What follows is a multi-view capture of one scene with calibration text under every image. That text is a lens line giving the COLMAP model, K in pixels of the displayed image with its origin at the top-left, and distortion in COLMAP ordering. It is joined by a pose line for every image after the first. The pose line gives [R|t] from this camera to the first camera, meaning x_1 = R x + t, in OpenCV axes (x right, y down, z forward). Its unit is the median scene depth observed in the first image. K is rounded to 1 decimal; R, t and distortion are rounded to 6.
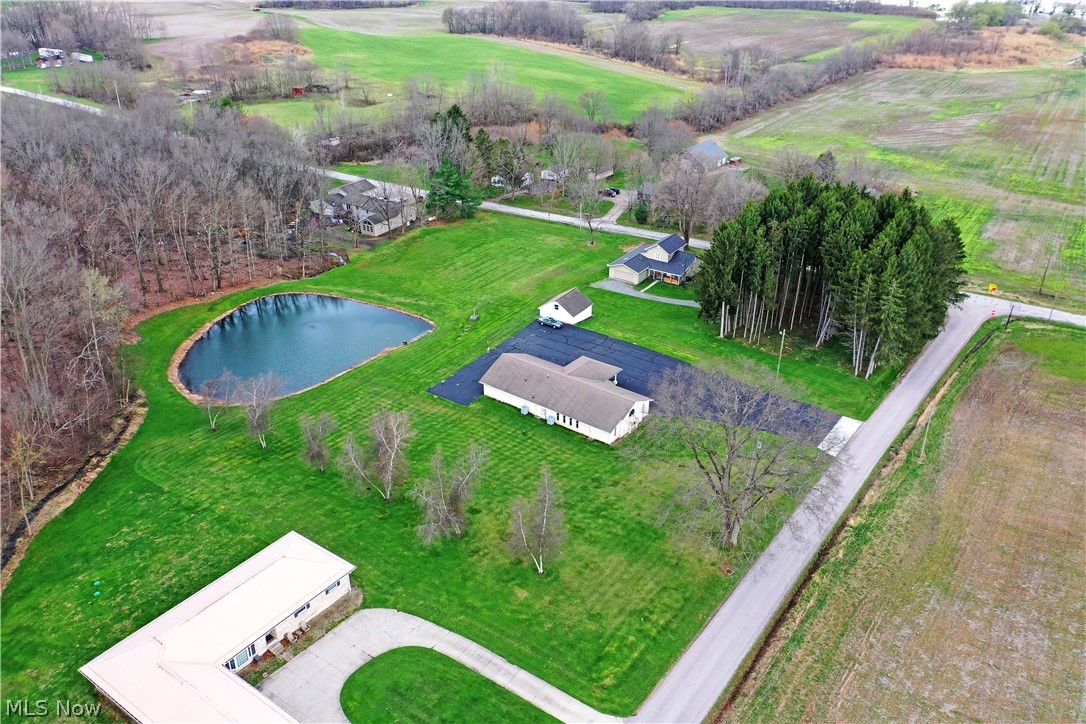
lens RADIAL K [[867.0, 0, 546.4], [0, 867.0, 361.8], [0, 0, 1]] dist [0.010956, 0.009205]
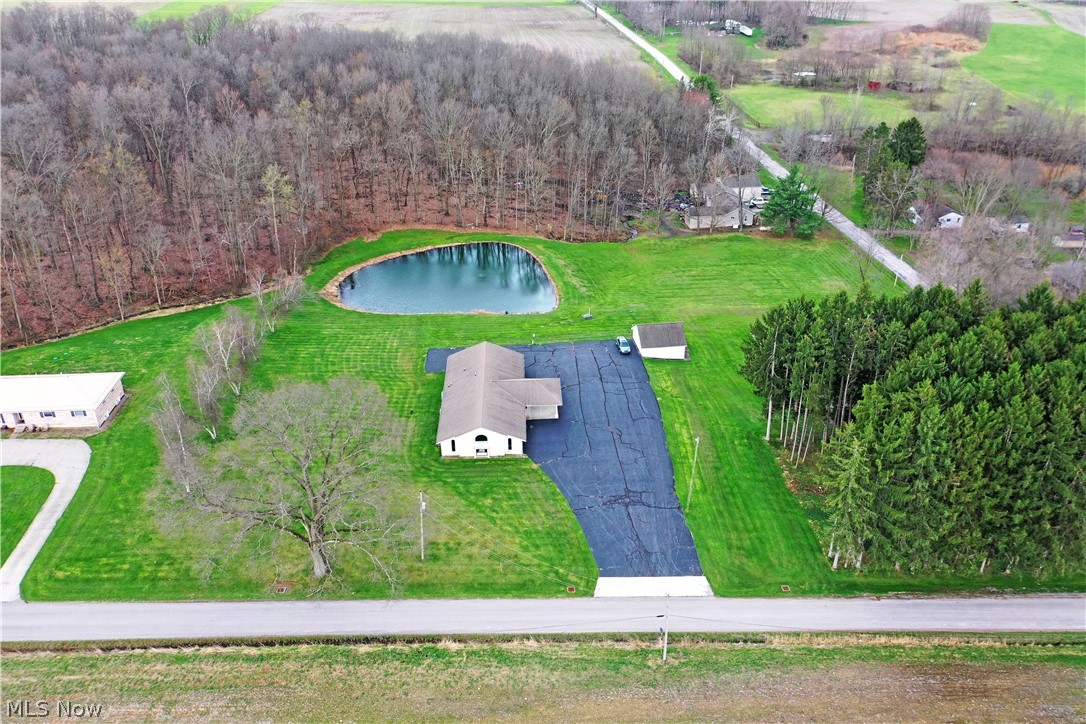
lens RADIAL K [[867.0, 0, 544.5], [0, 867.0, 363.9], [0, 0, 1]] dist [0.010956, 0.009205]
pose [[0.630274, 0.362115, -0.686751, 0.508132], [-0.351332, 0.921840, 0.163634, -0.128150], [0.692329, 0.138144, 0.708235, 0.264955]]
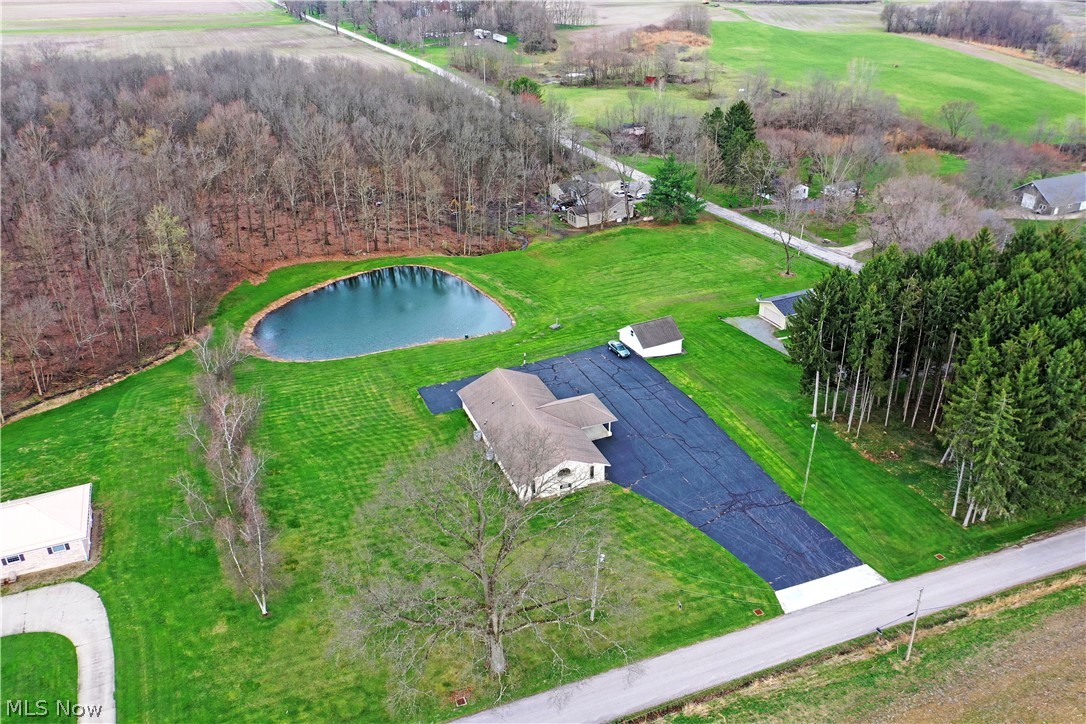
lens RADIAL K [[867.0, 0, 543.5], [0, 867.0, 360.1], [0, 0, 1]] dist [0.010956, 0.009205]
pose [[0.854711, 0.220496, -0.469947, 0.301281], [-0.220891, 0.973739, 0.055128, -0.057281], [0.469761, 0.056689, 0.880972, 0.185284]]
